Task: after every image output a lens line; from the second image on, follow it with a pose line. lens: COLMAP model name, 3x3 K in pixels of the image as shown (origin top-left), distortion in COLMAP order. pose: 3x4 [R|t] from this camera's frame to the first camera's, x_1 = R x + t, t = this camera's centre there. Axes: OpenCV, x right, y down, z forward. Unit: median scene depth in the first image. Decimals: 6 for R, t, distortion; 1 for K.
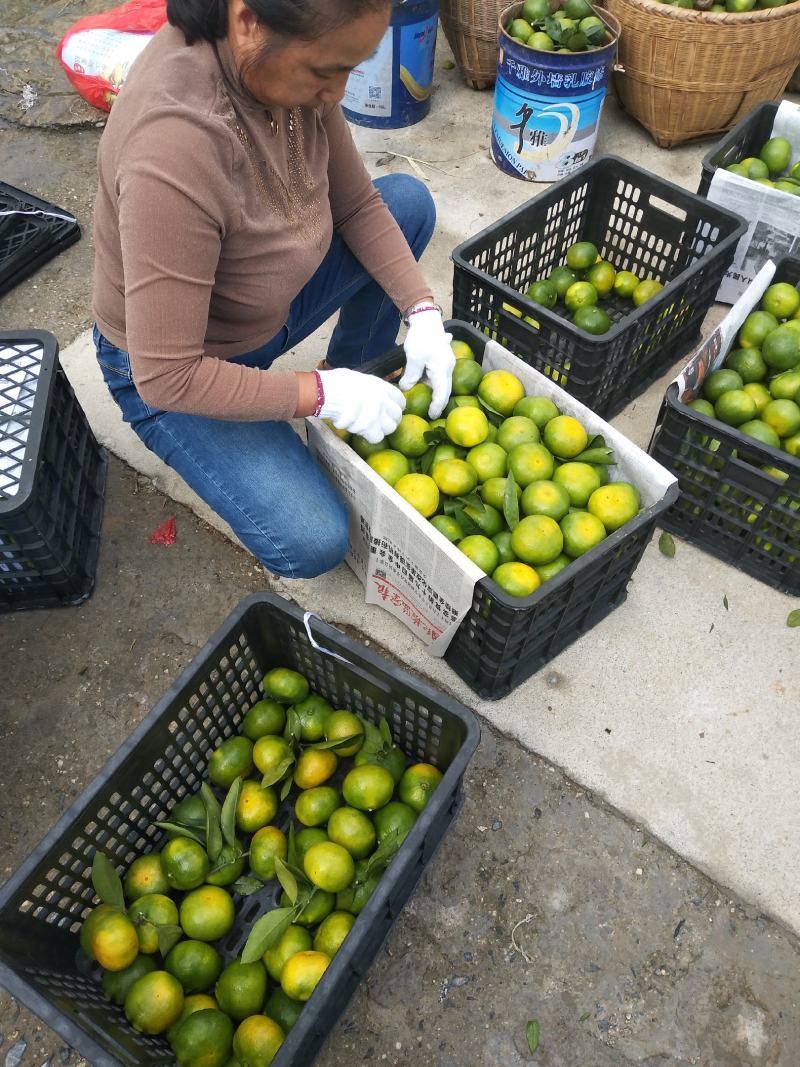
lens RADIAL K [[857.1, 0, 400.0], [0, 857.1, 533.5], [0, 0, 1]] dist [0.114661, -0.080048]
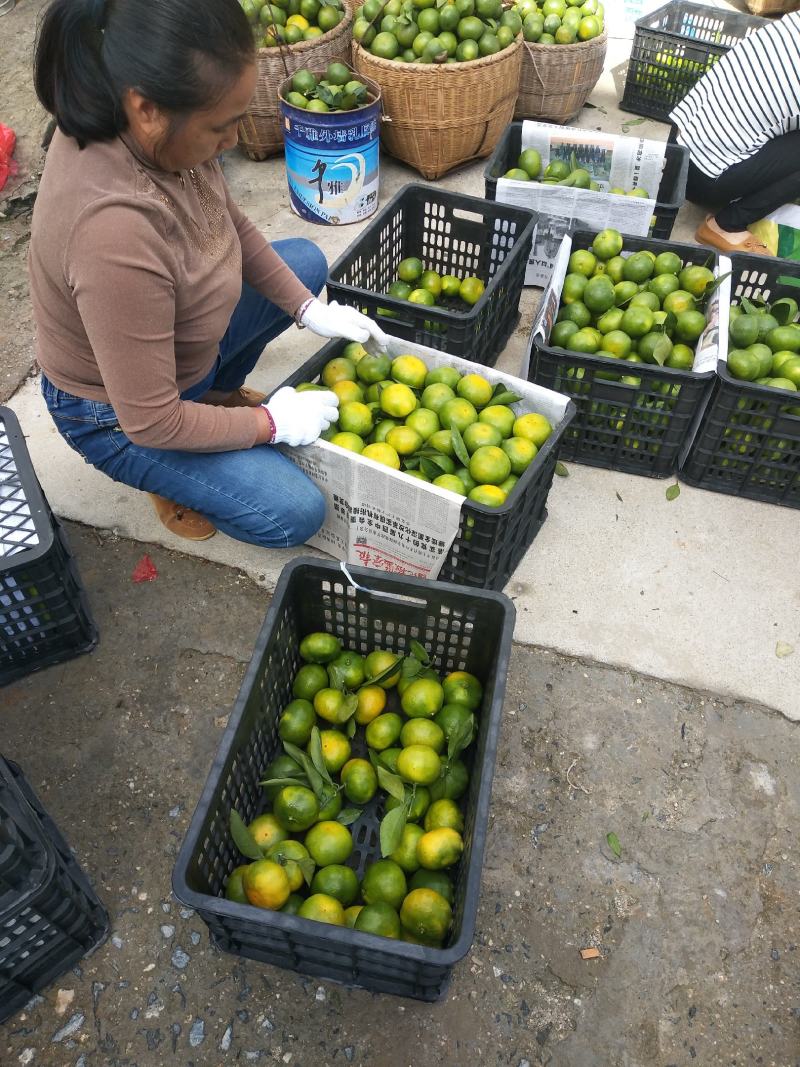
lens RADIAL K [[850.5, 0, 400.0], [0, 850.5, 533.5], [0, 0, 1]] dist [0.140085, -0.005836]
pose [[0.932200, -0.263558, 0.248074, -0.248141], [0.284844, 0.957077, -0.053556, 0.110569], [-0.223311, 0.120587, 0.967260, -0.121175]]
